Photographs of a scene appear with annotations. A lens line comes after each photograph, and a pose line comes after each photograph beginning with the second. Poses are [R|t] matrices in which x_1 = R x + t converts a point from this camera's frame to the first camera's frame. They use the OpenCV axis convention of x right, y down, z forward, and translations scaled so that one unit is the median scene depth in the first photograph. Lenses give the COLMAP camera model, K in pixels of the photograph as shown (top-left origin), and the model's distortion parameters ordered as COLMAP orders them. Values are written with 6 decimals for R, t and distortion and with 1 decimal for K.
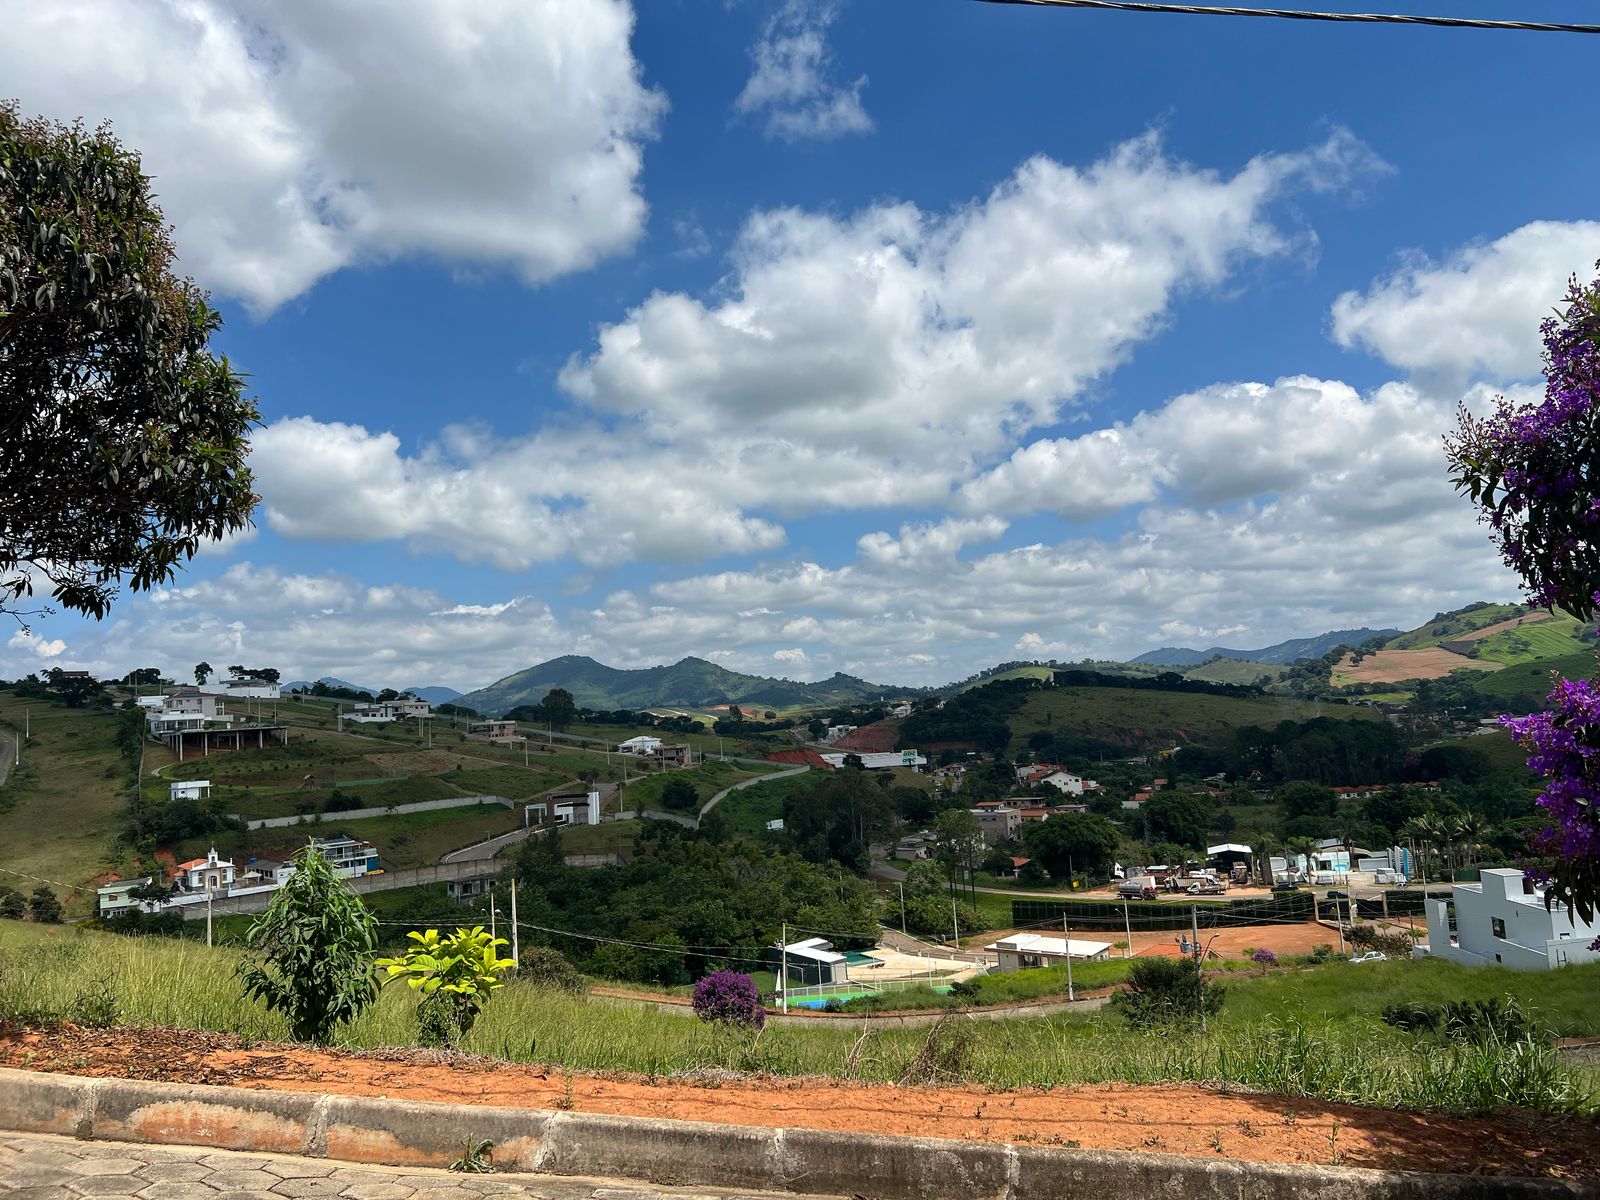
lens RADIAL K [[1249.1, 0, 773.8], [0, 1249.1, 612.3], [0, 0, 1]] dist [0.070984, -0.083312]
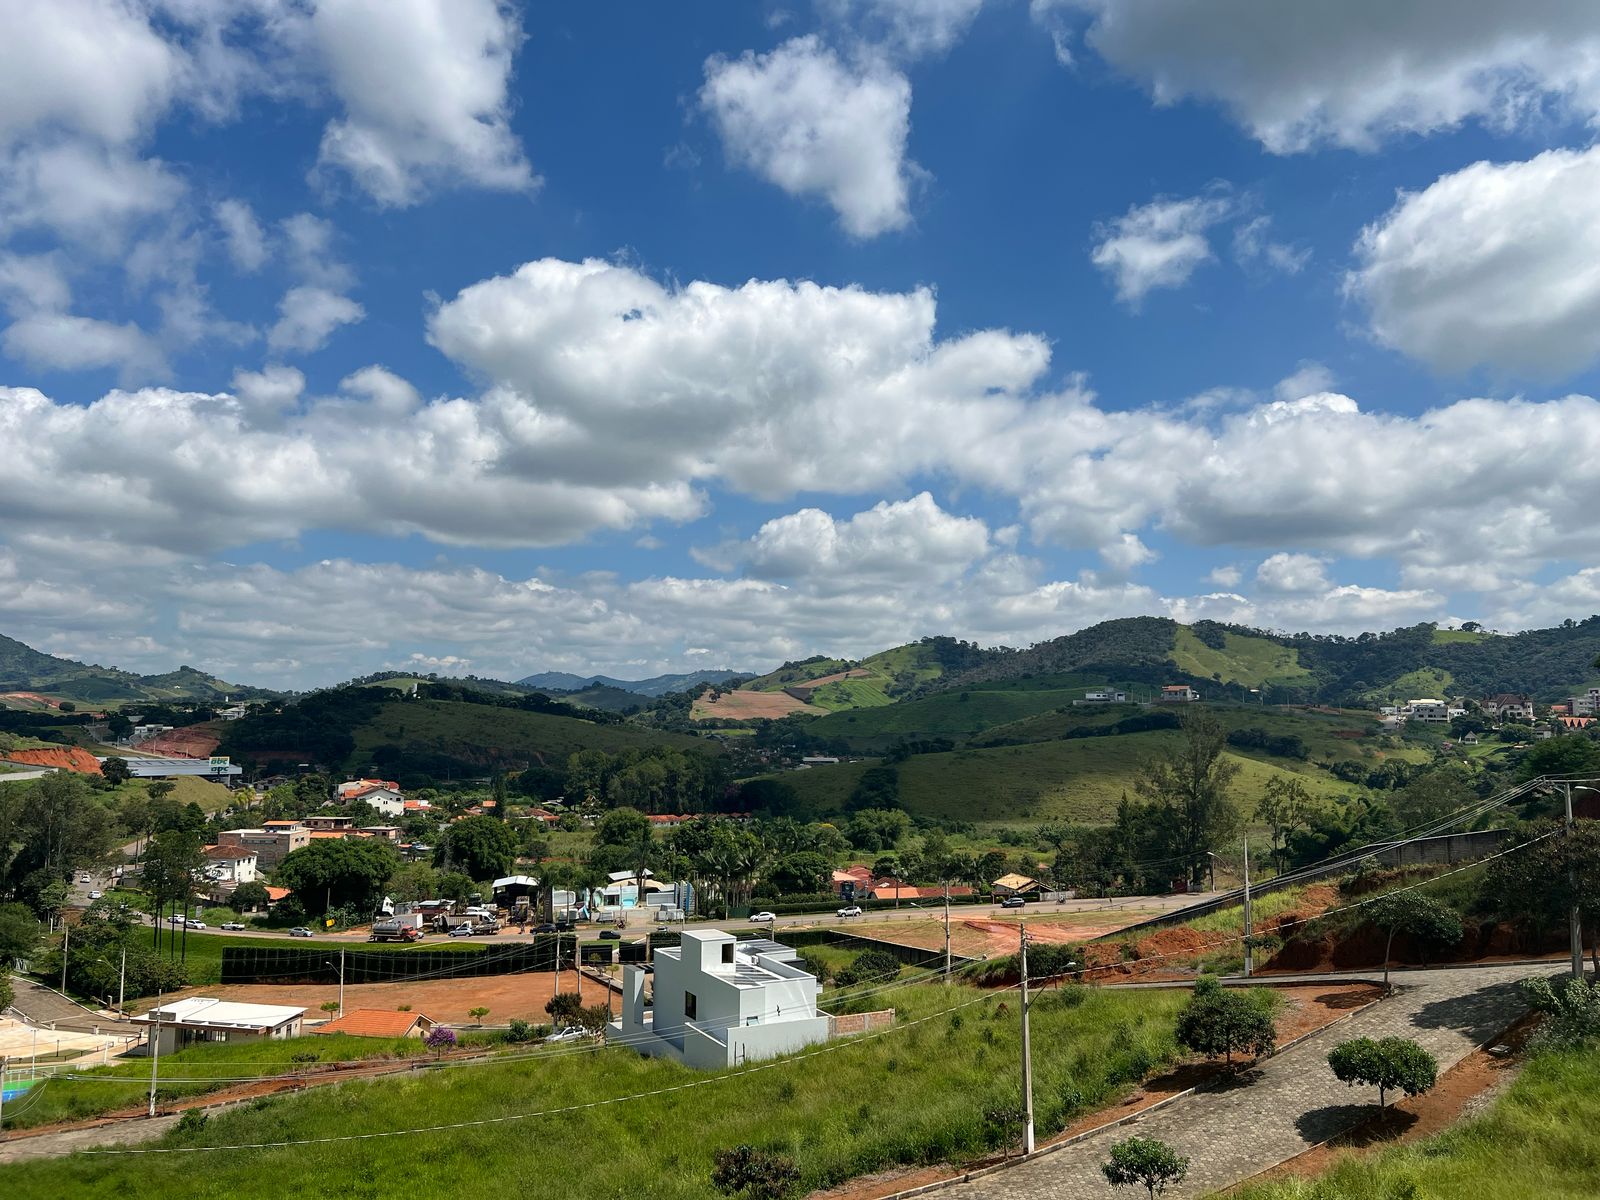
lens RADIAL K [[1196.8, 0, 789.0], [0, 1196.8, 583.2], [0, 0, 1]] dist [0.086339, -0.105484]
pose [[0.885856, 0.125605, 0.446635, 0.094733], [-0.105529, 0.991973, -0.069661, 0.011885], [-0.451799, 0.014577, 0.892000, 0.107416]]
